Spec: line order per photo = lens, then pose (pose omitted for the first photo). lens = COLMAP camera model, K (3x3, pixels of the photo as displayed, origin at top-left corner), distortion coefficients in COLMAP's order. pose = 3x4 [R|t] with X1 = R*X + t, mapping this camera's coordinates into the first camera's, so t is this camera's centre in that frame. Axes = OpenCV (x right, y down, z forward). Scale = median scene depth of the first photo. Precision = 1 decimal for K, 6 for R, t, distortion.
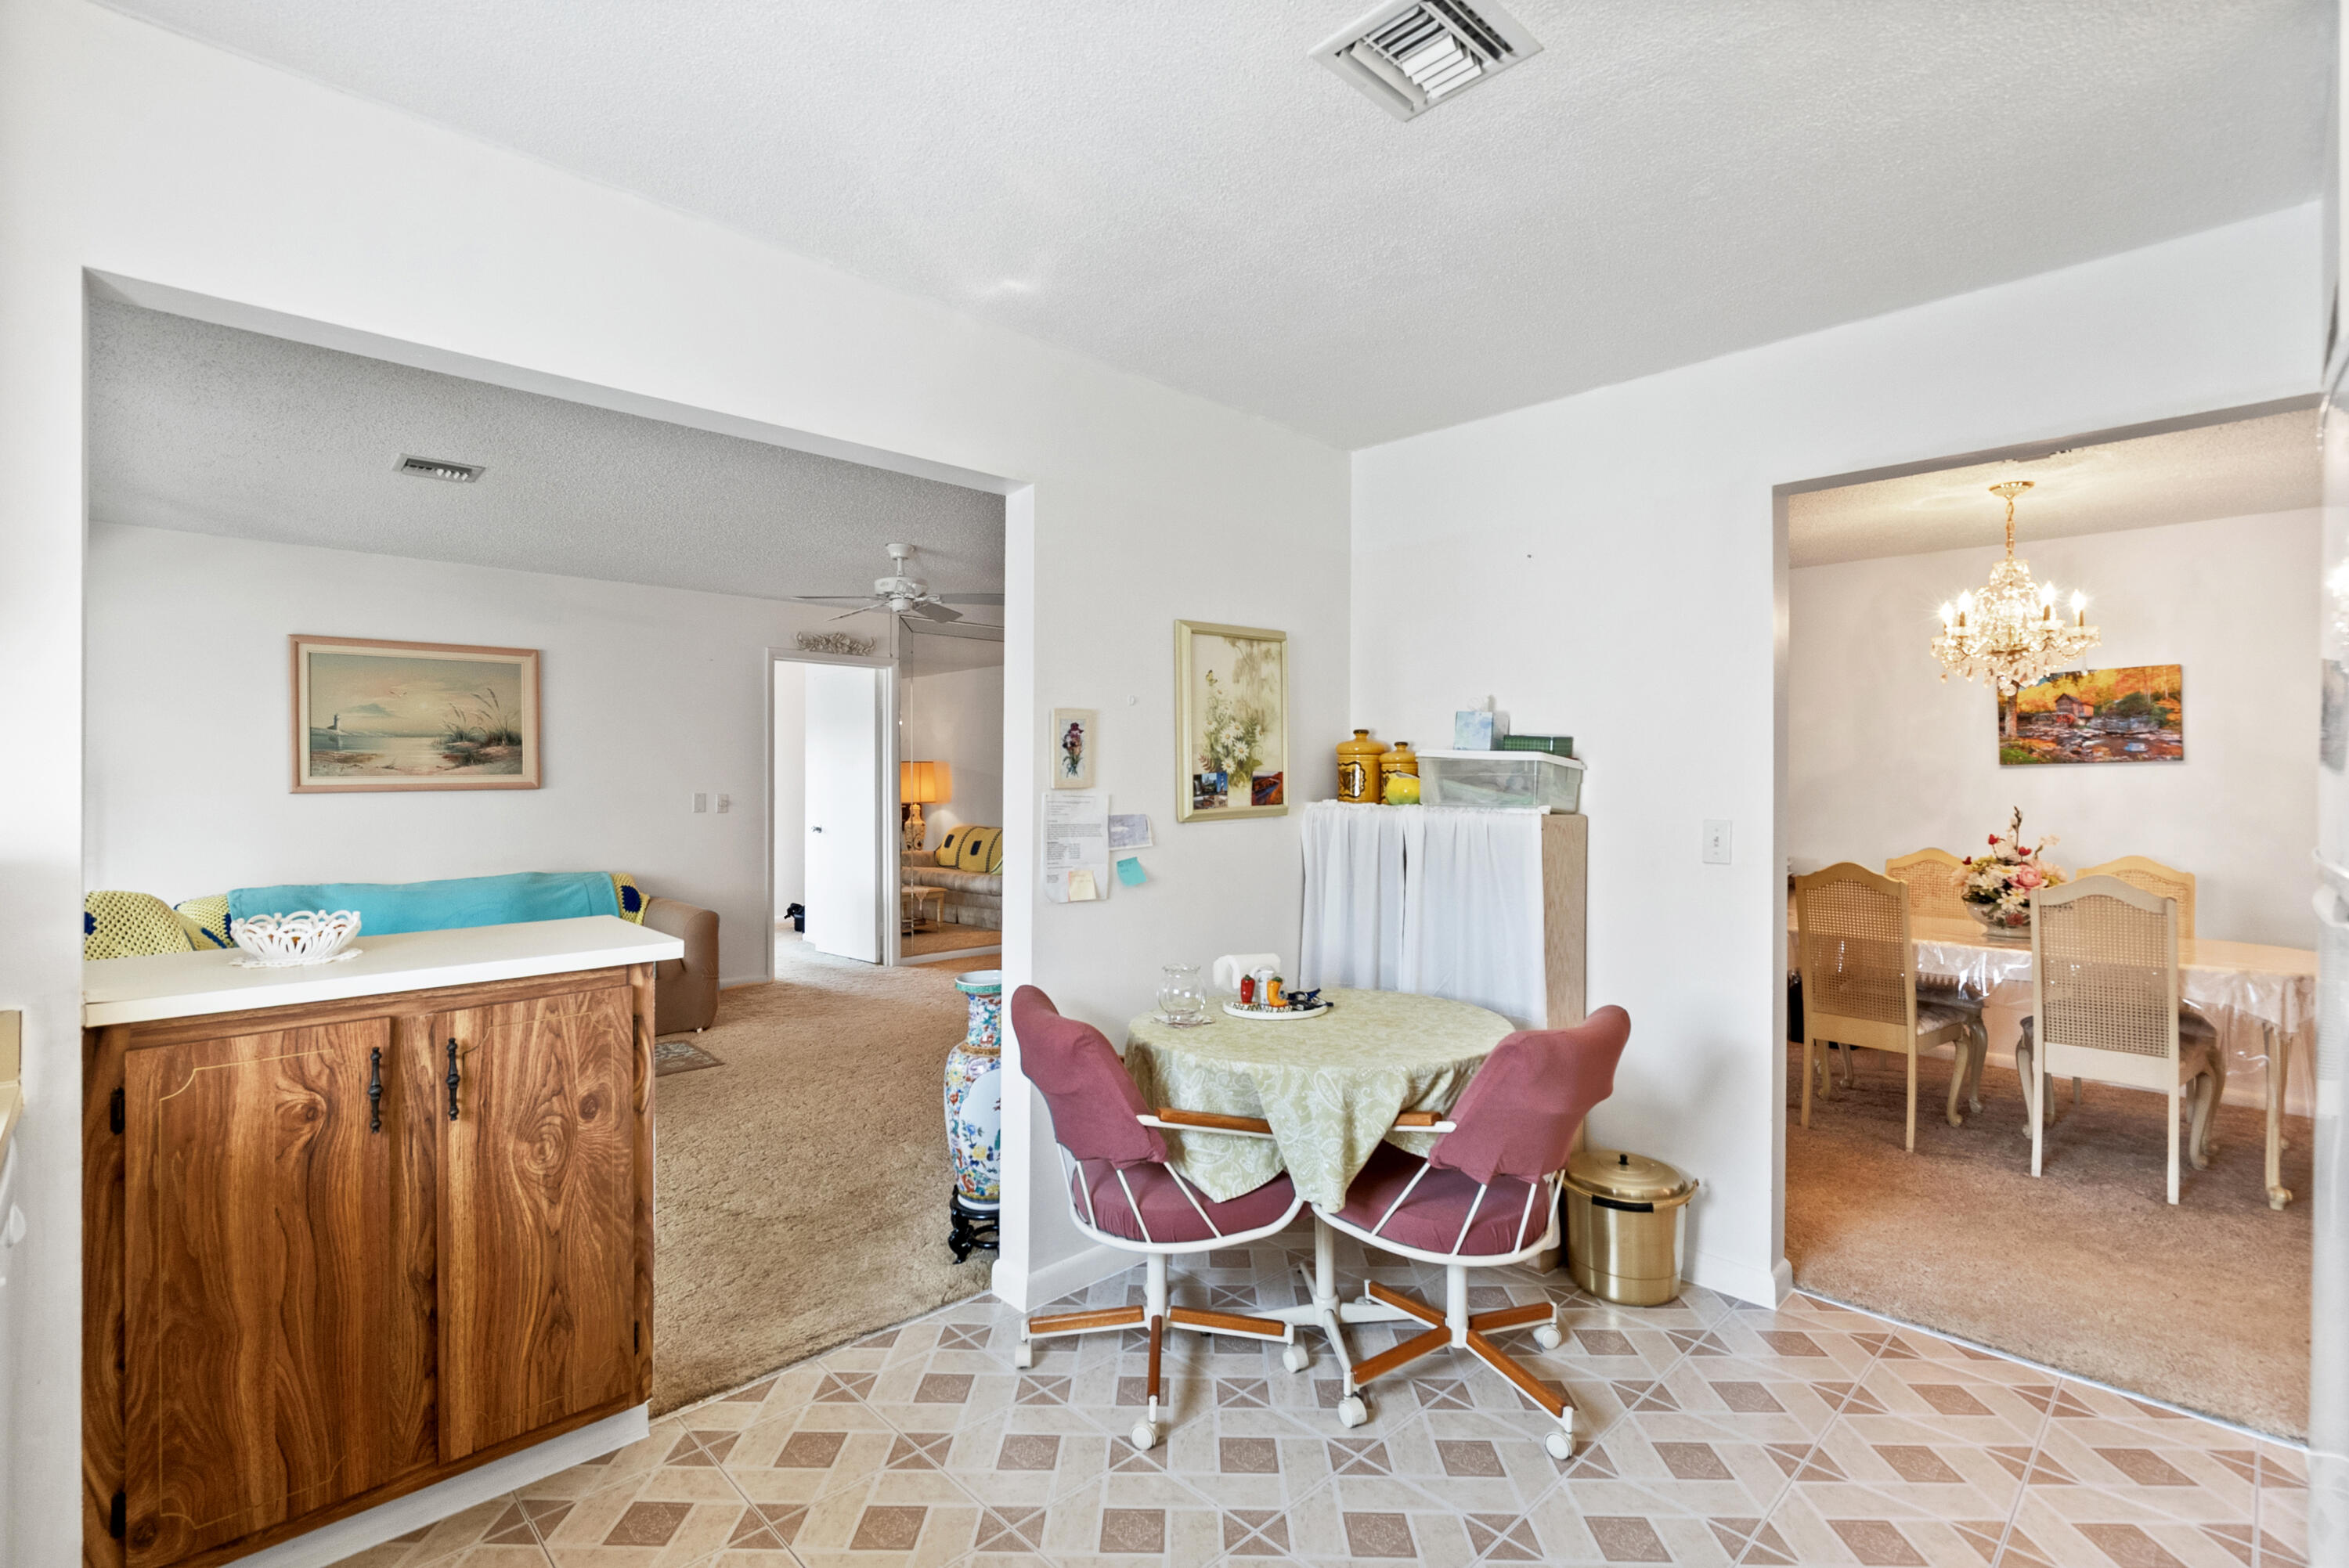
lens RADIAL K [[1069.6, 0, 1175.1], [0, 1069.6, 778.5], [0, 0, 1]] dist [-0.010620, 0.004558]
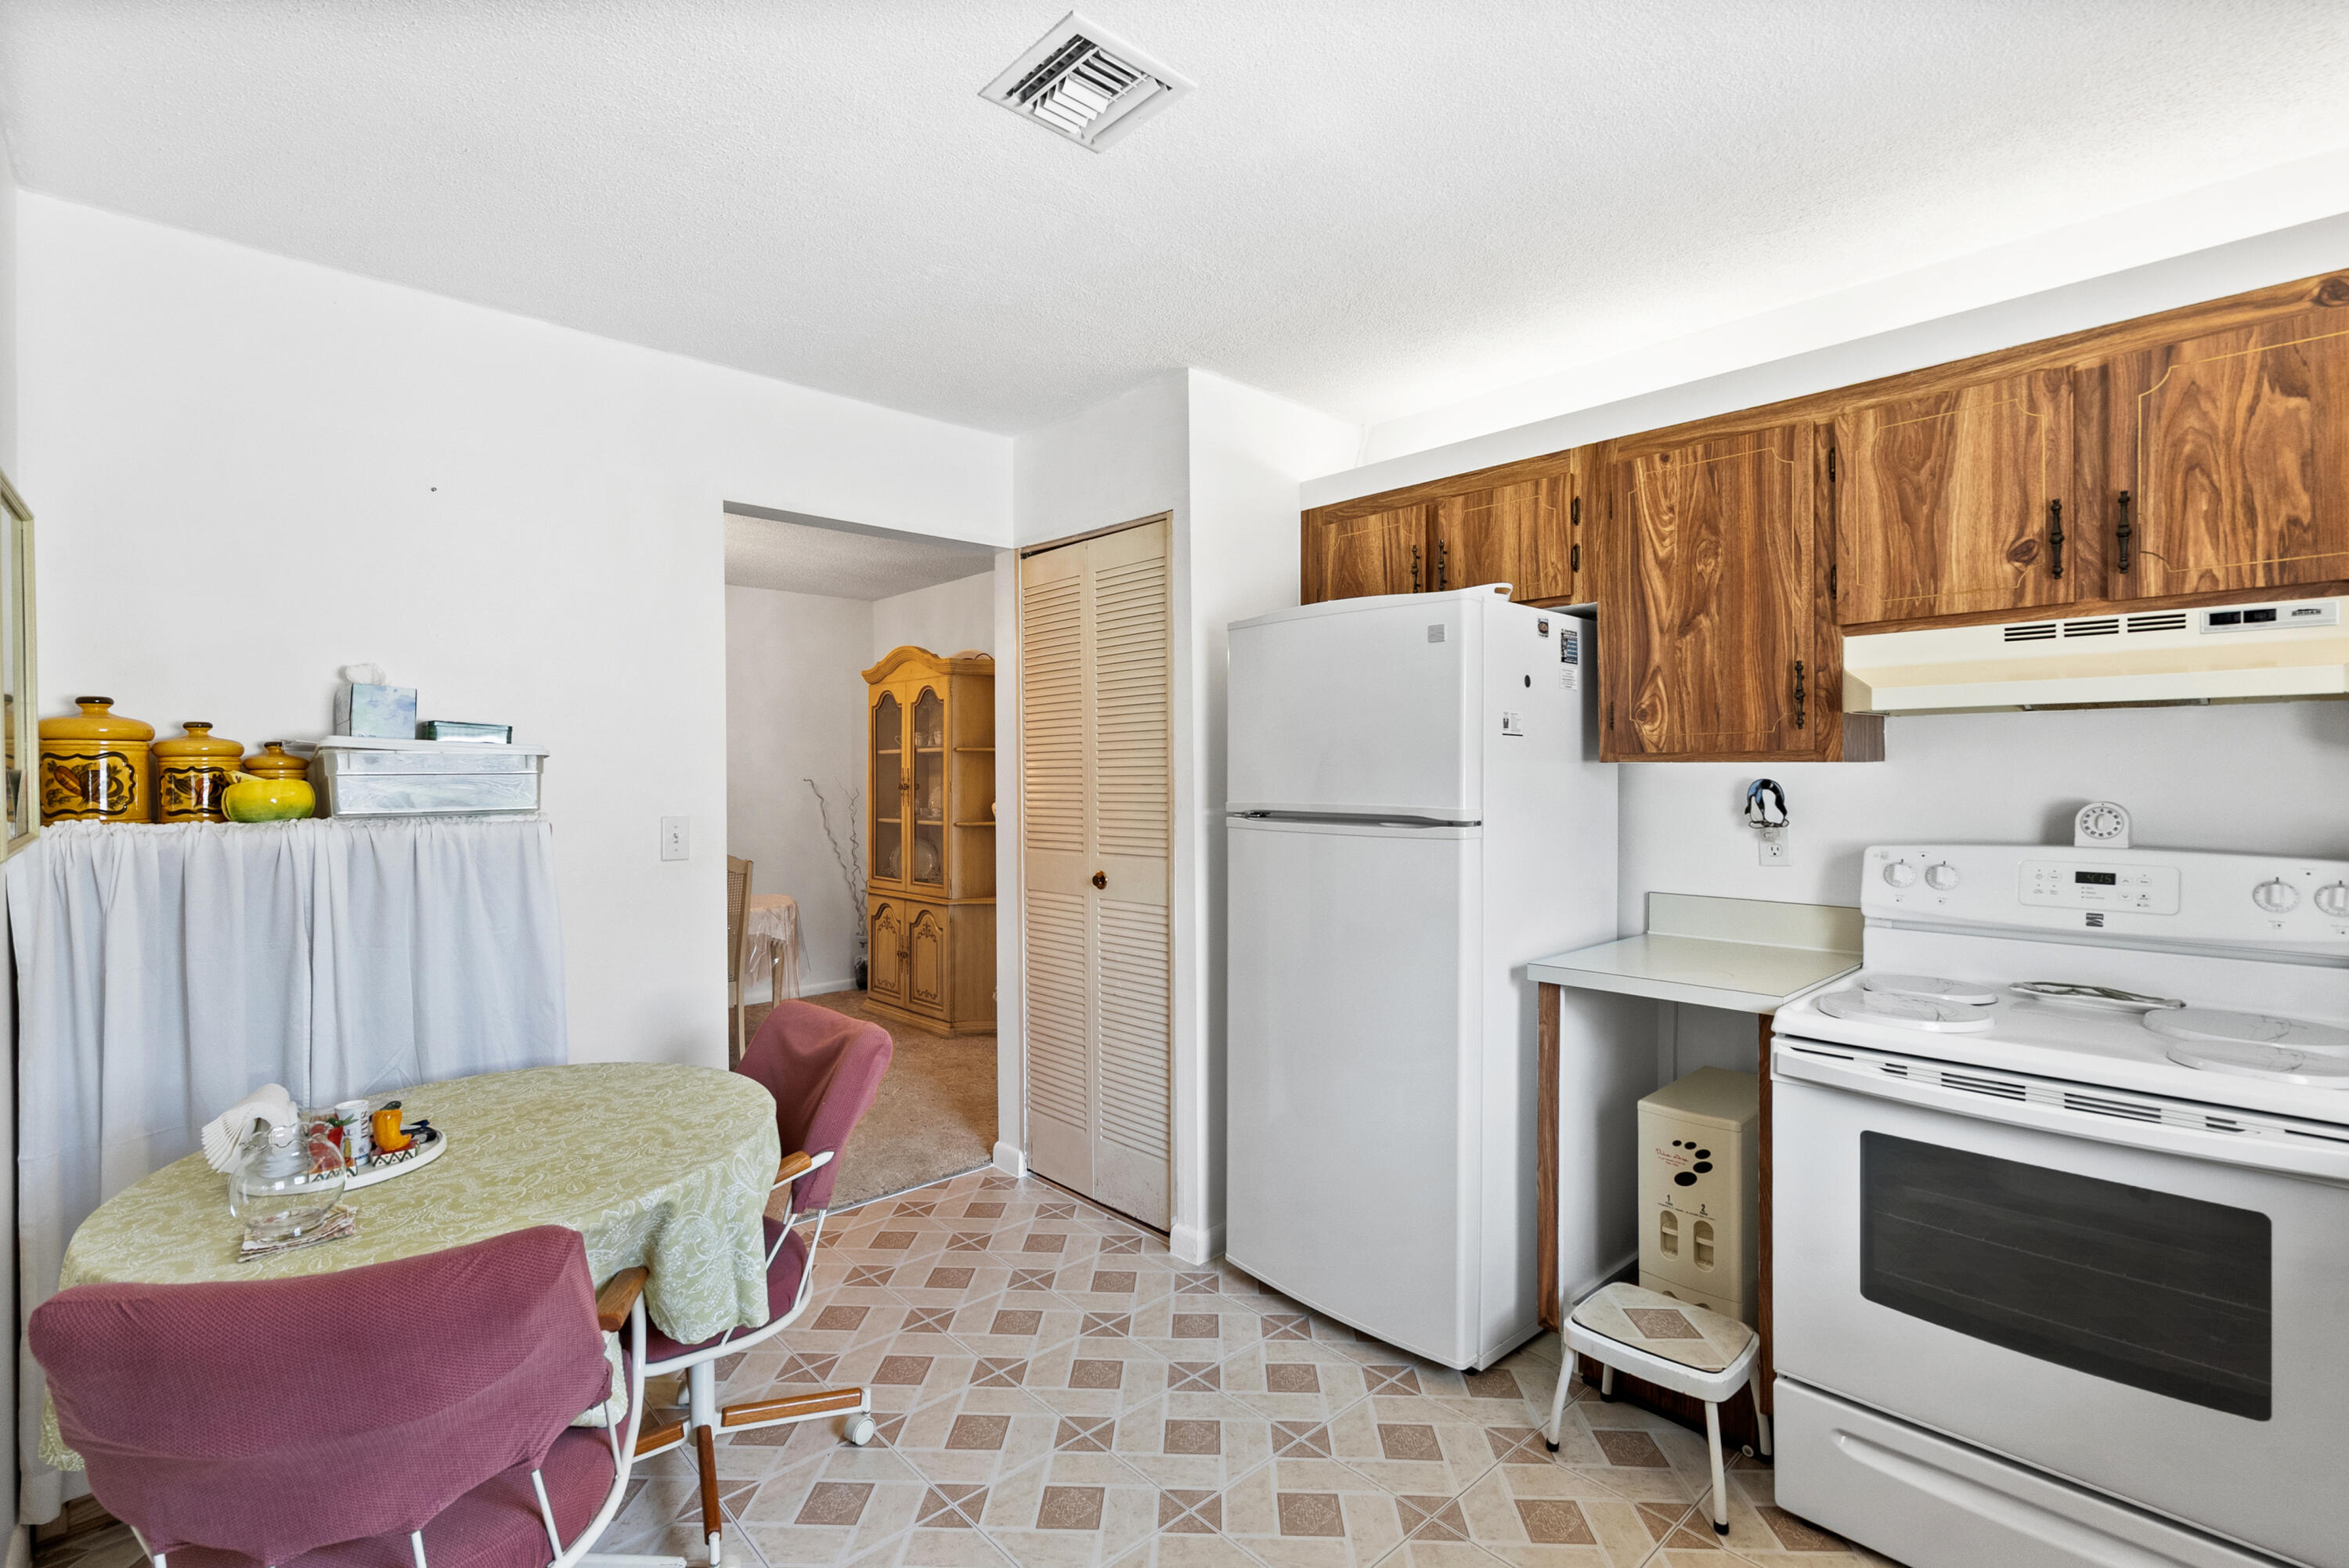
lens RADIAL K [[1069.6, 0, 1165.8], [0, 1069.6, 781.2], [0, 0, 1]] dist [-0.010620, 0.004558]
pose [[0.024680, -0.012823, 0.999613, -0.412909], [0.007401, 0.999893, 0.012644, -0.003866], [-0.999668, 0.007086, 0.024773, 0.432212]]
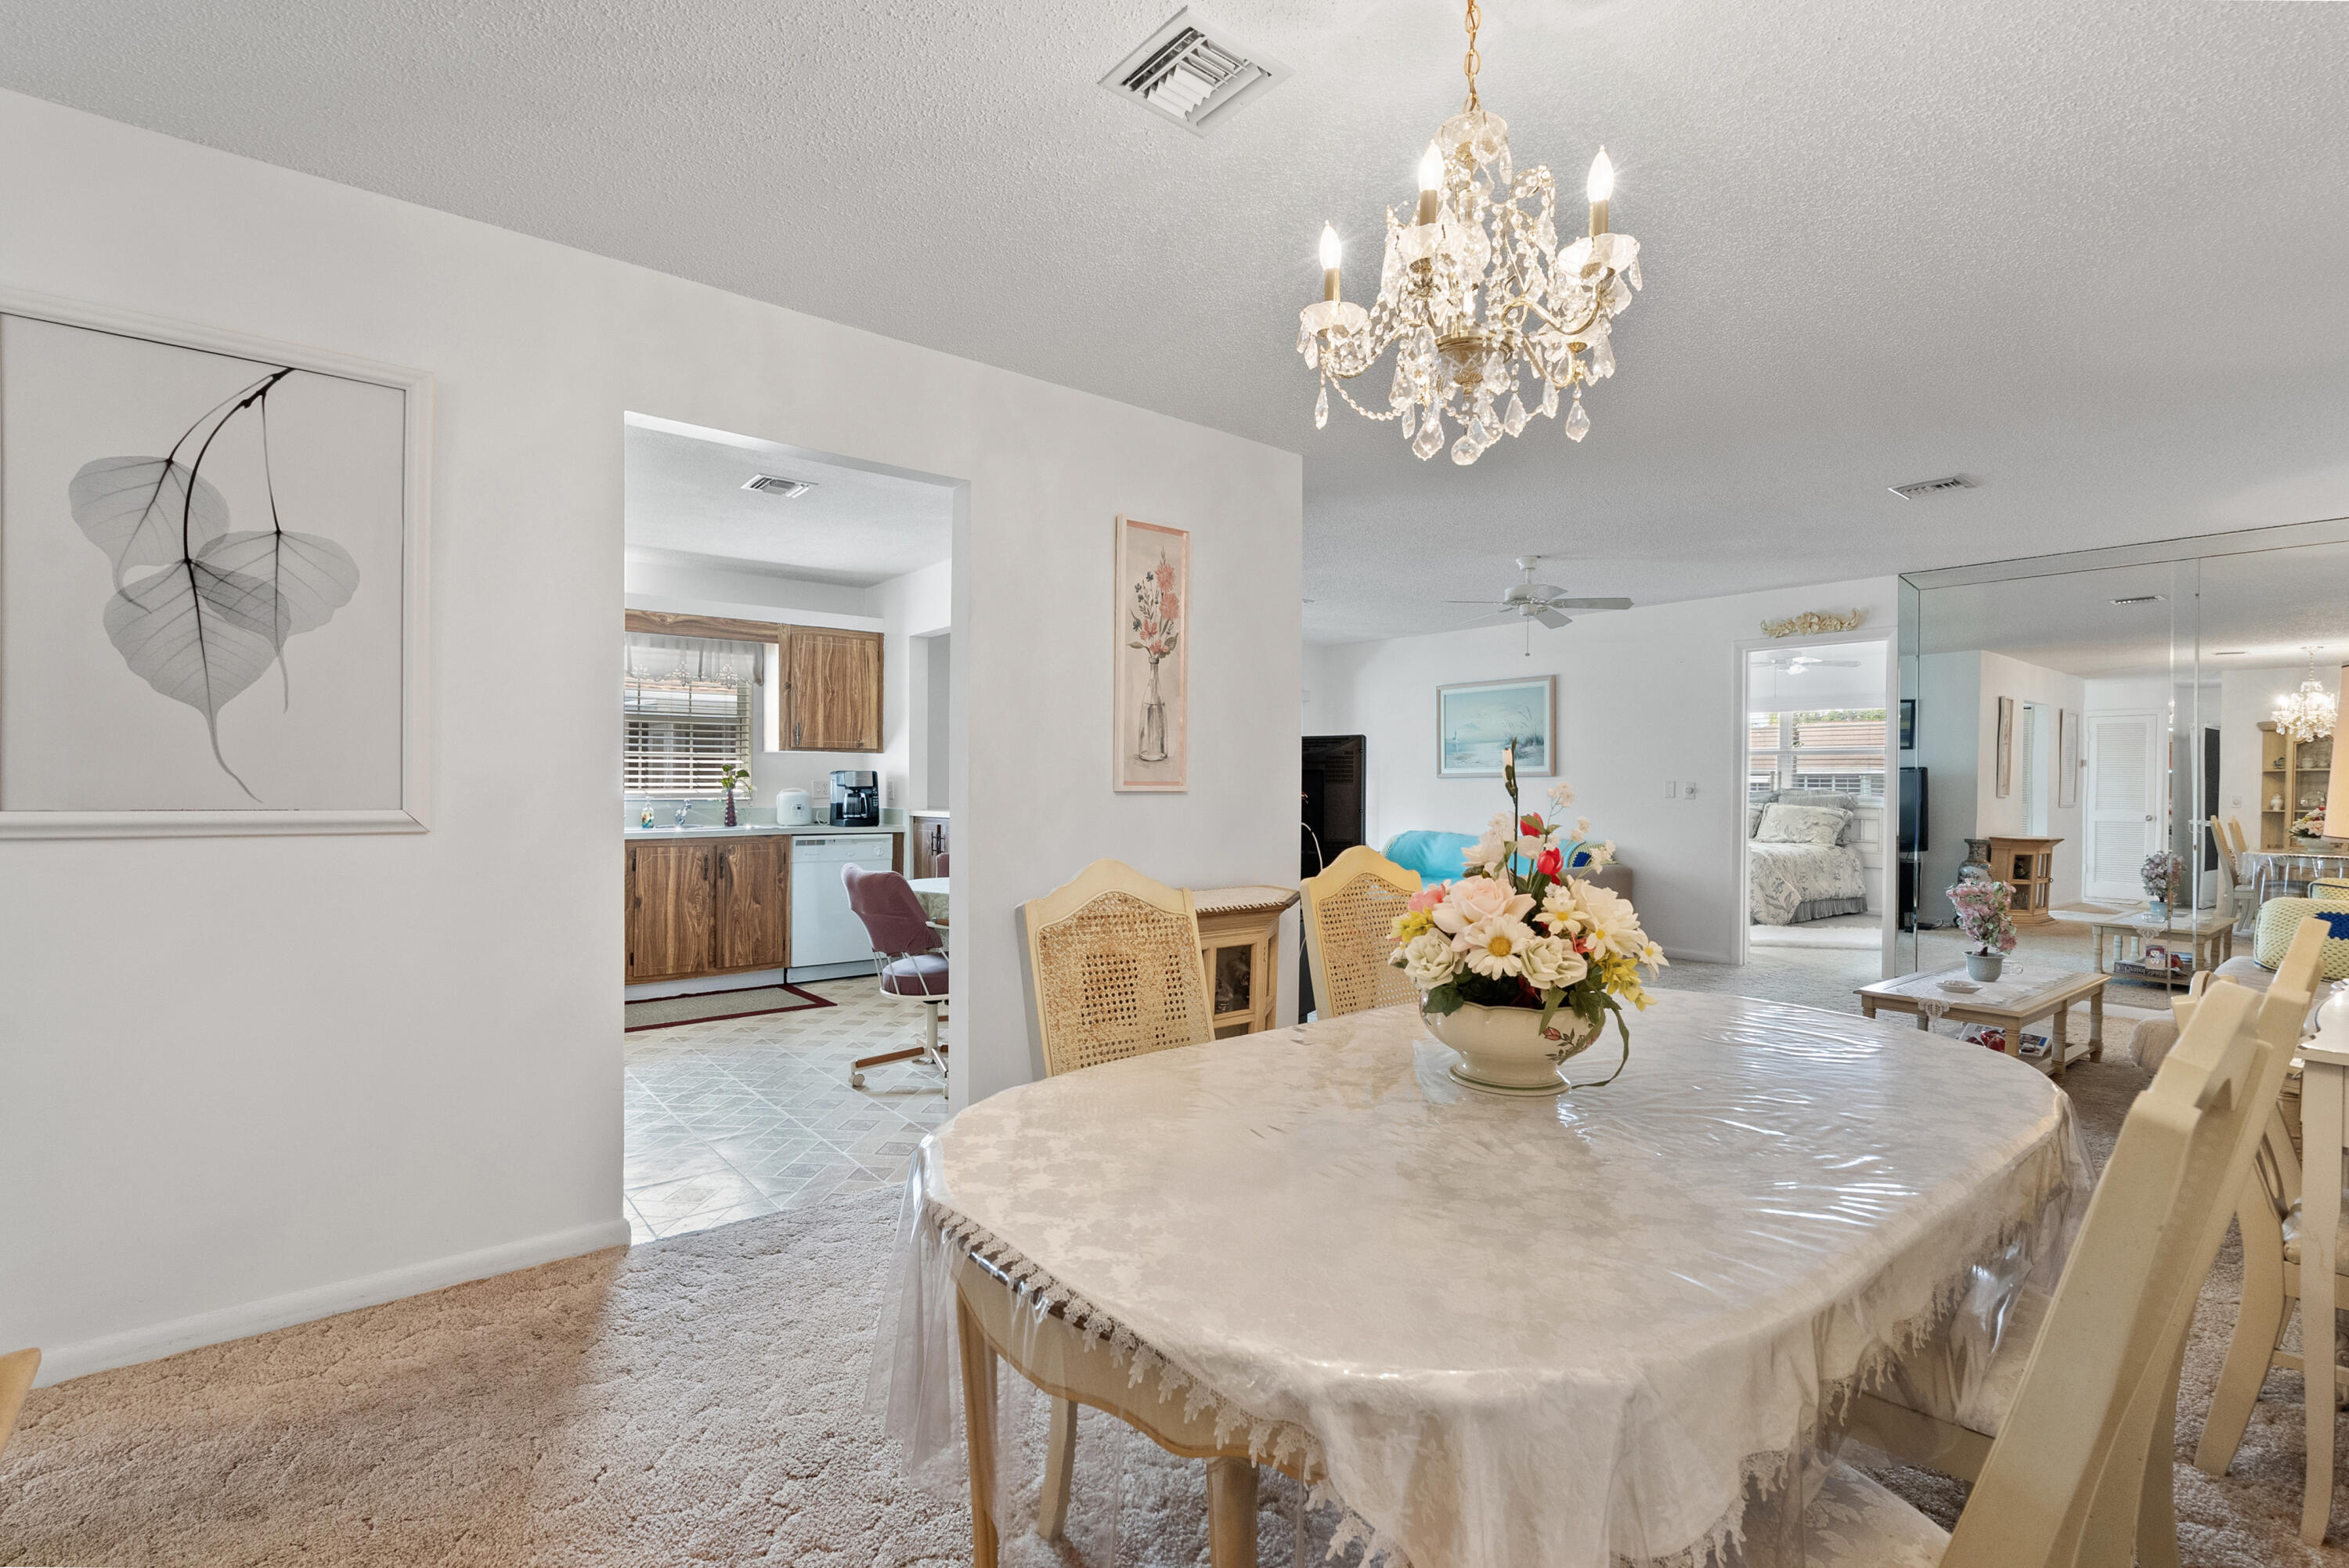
lens RADIAL K [[1069.6, 0, 1159.7], [0, 1069.6, 793.4], [0, 0, 1]] dist [-0.010620, 0.004558]
pose [[-0.098834, 0.006648, -0.995082, 1.458888], [-0.010421, 0.999916, 0.007716, 0.047166], [0.995049, 0.011132, -0.098757, 1.121587]]
